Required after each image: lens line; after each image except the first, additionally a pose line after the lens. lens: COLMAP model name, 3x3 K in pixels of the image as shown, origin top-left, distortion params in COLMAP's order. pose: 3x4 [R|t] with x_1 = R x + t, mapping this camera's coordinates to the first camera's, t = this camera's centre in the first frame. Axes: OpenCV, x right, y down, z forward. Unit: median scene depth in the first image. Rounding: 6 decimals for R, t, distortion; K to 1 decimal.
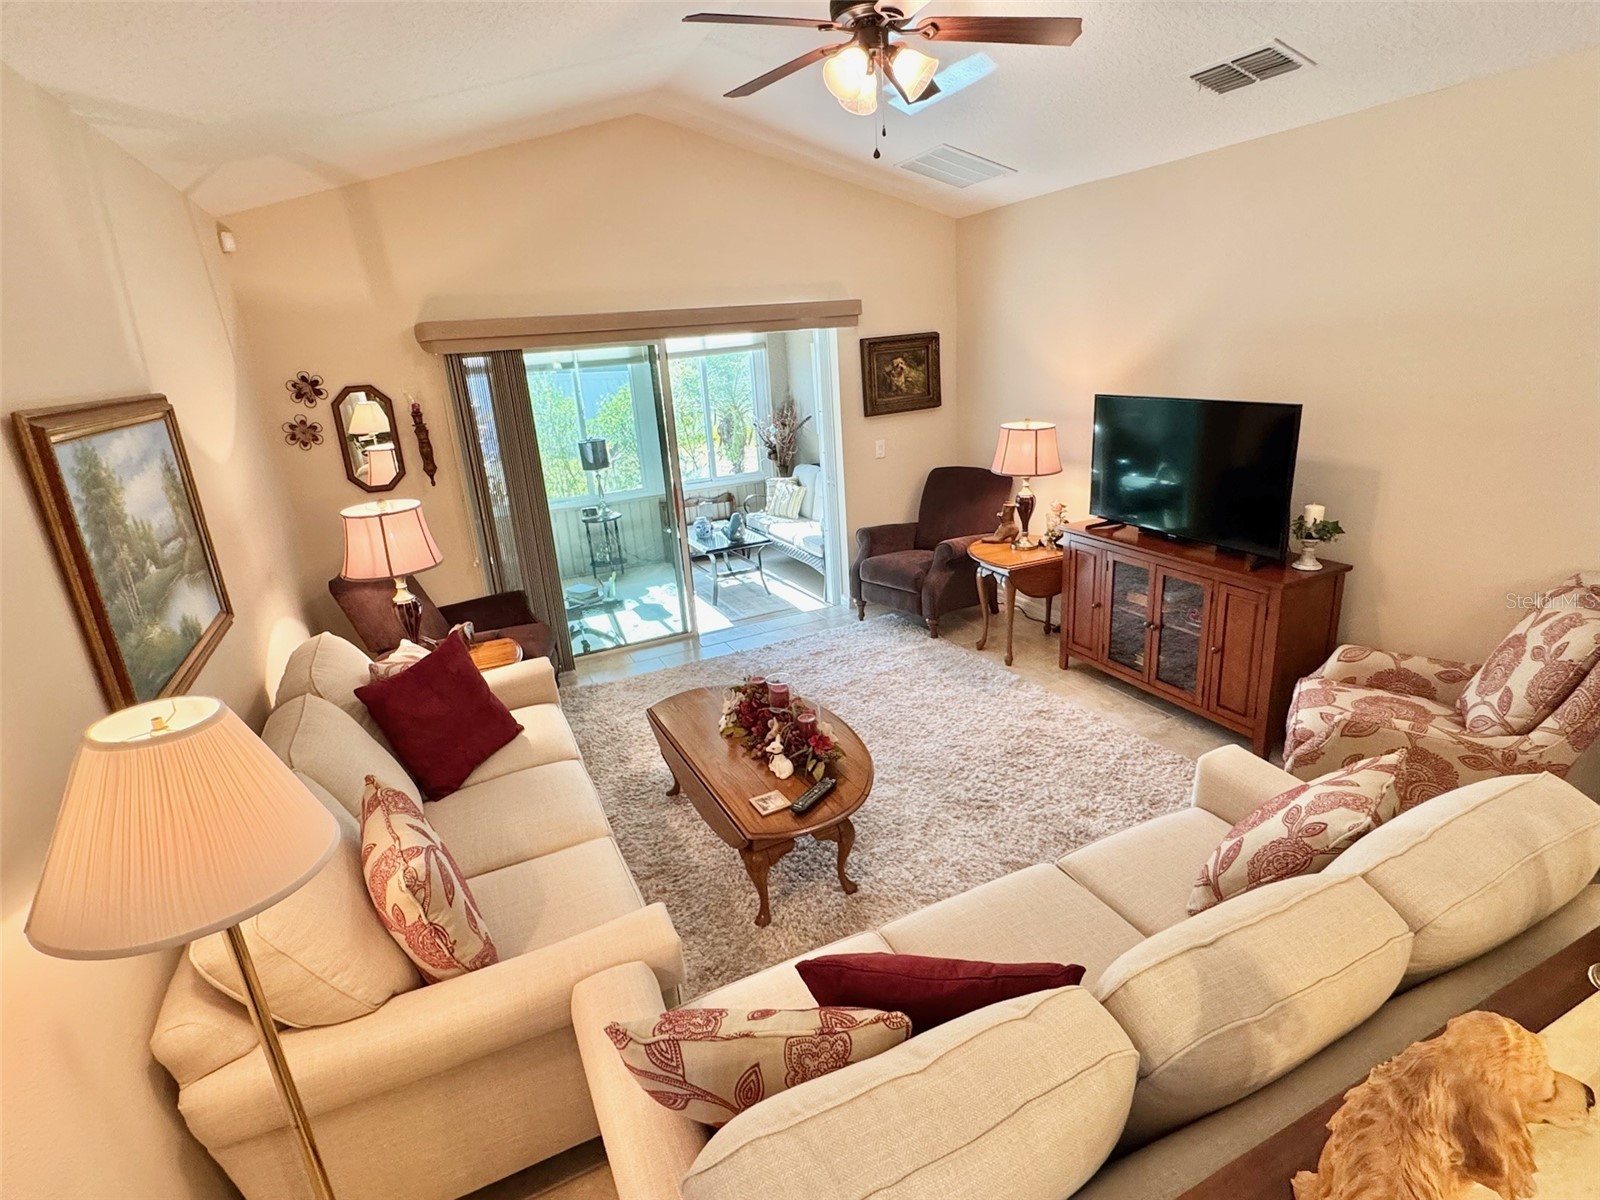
lens RADIAL K [[797.8, 0, 802.5], [0, 797.8, 595.4], [0, 0, 1]] dist [-0.001708, -0.000122]
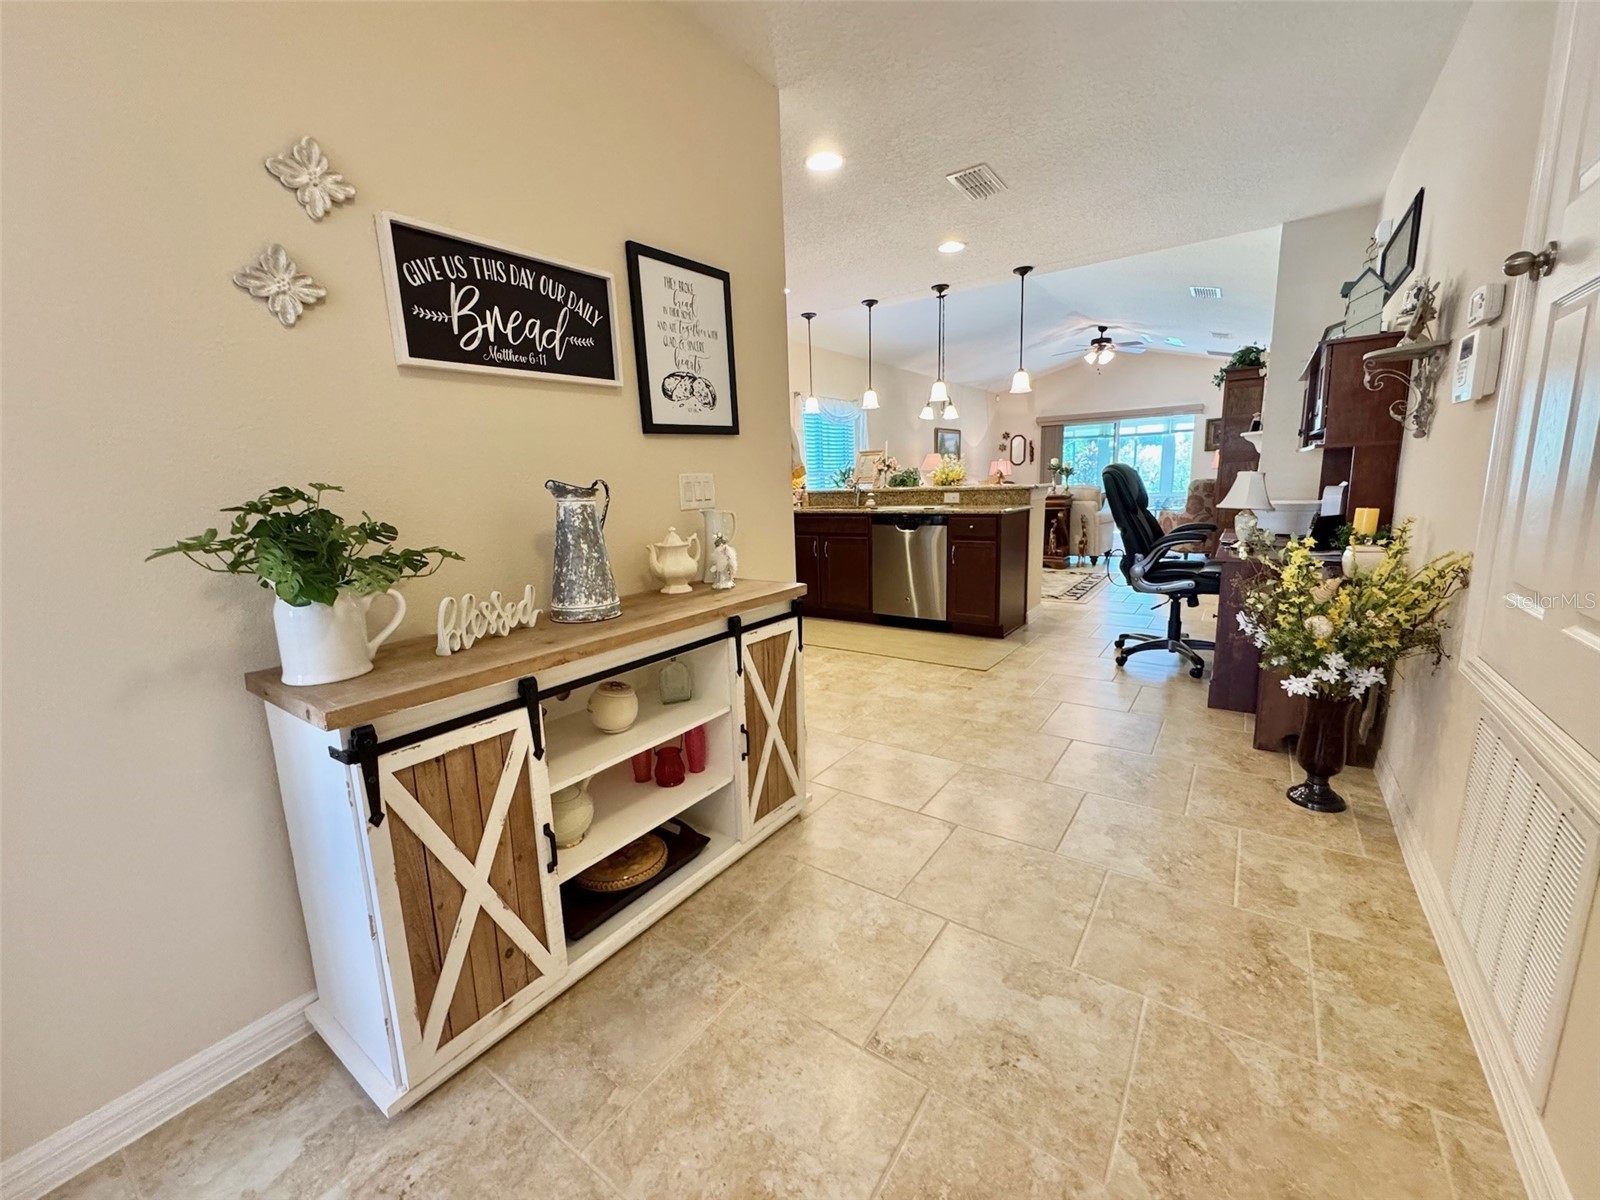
lens RADIAL K [[639.8, 0, 804.4], [0, 639.8, 595.3], [0, 0, 1]] dist [0.000492, 0.000656]
pose [[0.496757, 0.203435, -0.843710, 1.263660], [-0.264233, 0.961440, 0.076248, 0.382141], [0.826688, 0.185059, 0.531356, -0.982786]]
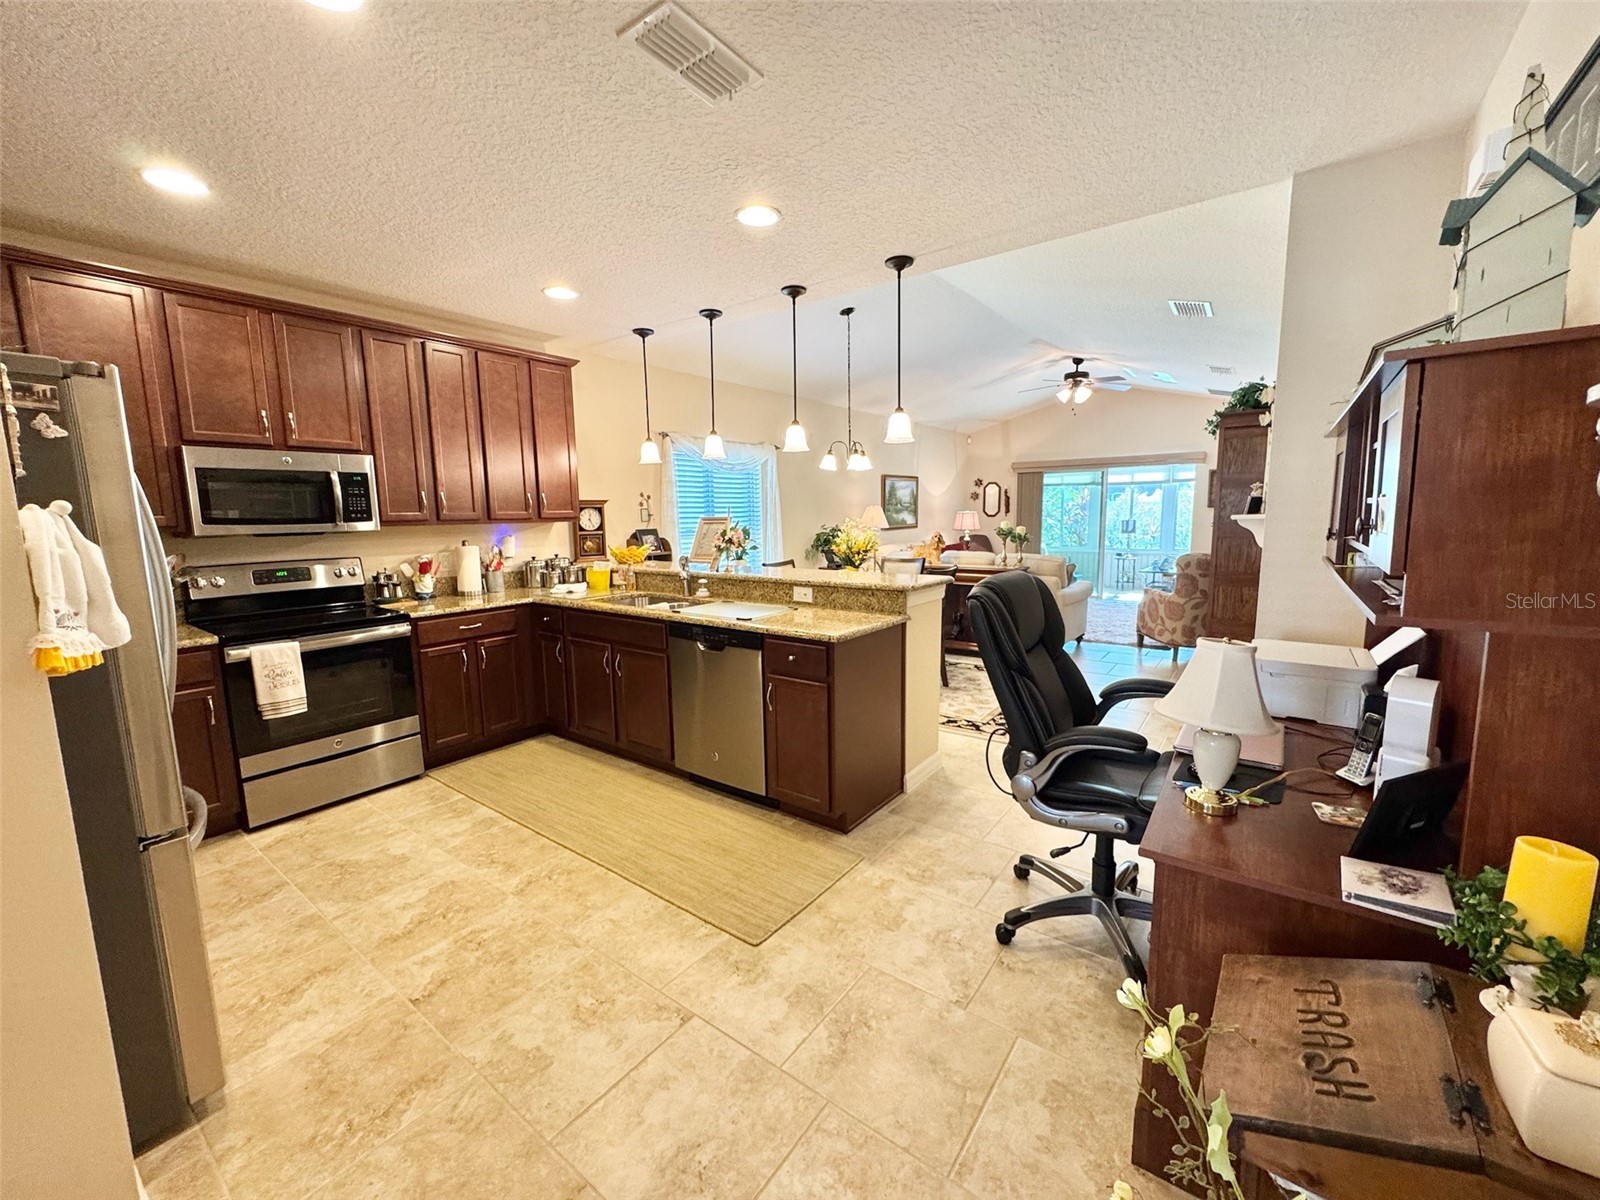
lens RADIAL K [[639.8, 0, 803.0], [0, 639.8, 594.1], [0, 0, 1]] dist [0.000492, 0.000656]
pose [[0.471430, 0.171012, -0.865164, 1.090561], [-0.284764, 0.957988, 0.034192, 0.230225], [0.834664, 0.230248, 0.500322, -0.632800]]
